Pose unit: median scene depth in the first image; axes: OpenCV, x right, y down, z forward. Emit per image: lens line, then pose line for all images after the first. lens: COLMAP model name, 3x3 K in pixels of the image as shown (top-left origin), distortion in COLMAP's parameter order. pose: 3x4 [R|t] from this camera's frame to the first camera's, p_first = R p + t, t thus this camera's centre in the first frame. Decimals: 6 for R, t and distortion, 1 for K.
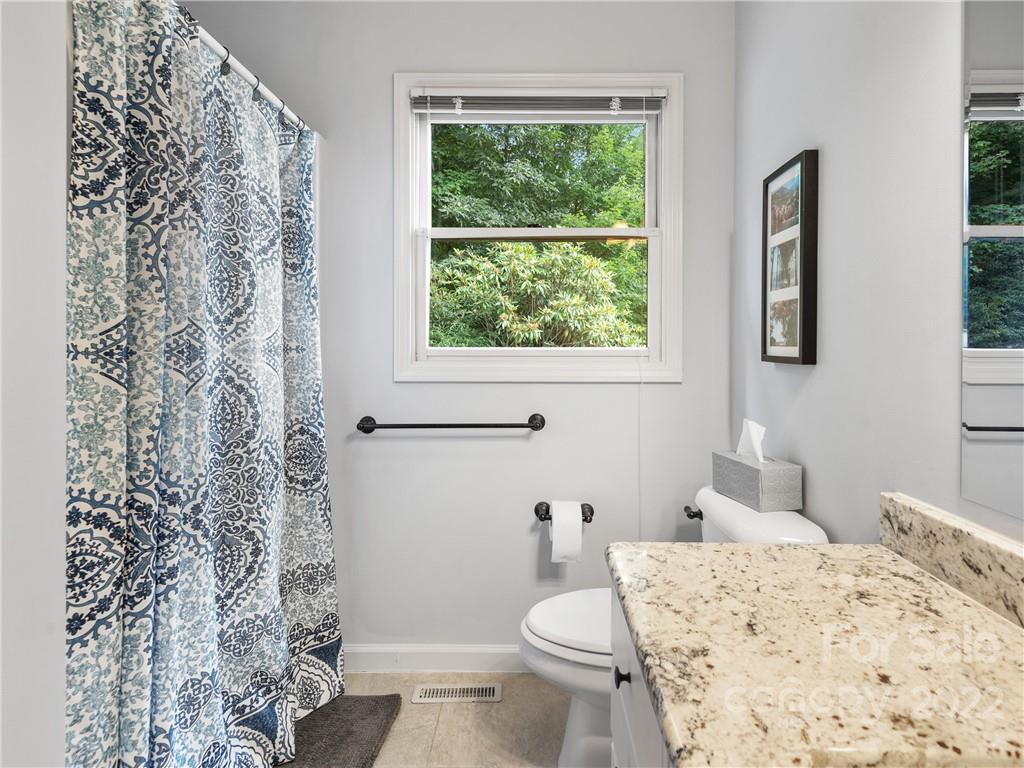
lens RADIAL K [[621.1, 0, 514.9], [0, 621.1, 347.1], [0, 0, 1]] dist [0.040041, -0.038781]
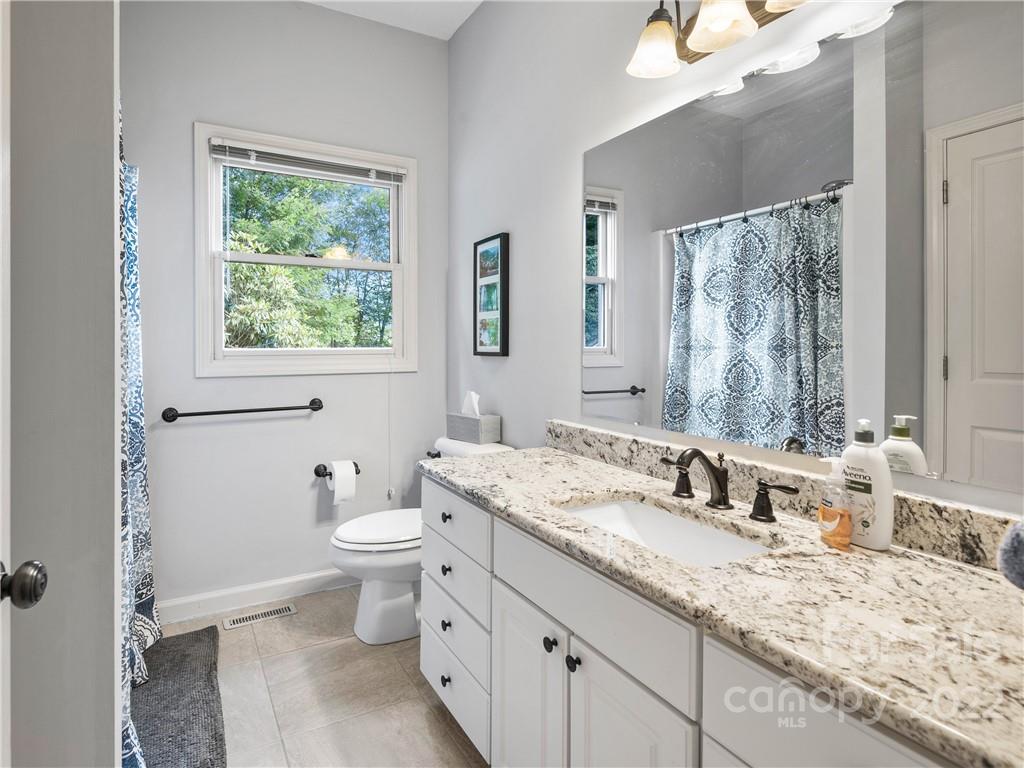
lens RADIAL K [[557.7, 0, 519.8], [0, 557.7, 364.6], [0, 0, 1]] dist [0.014014, -0.027602]
pose [[0.846513, -0.023811, 0.531836, -0.256178], [0.008736, 0.999486, 0.030845, 0.002801], [-0.532297, -0.021464, 0.846286, -0.266676]]
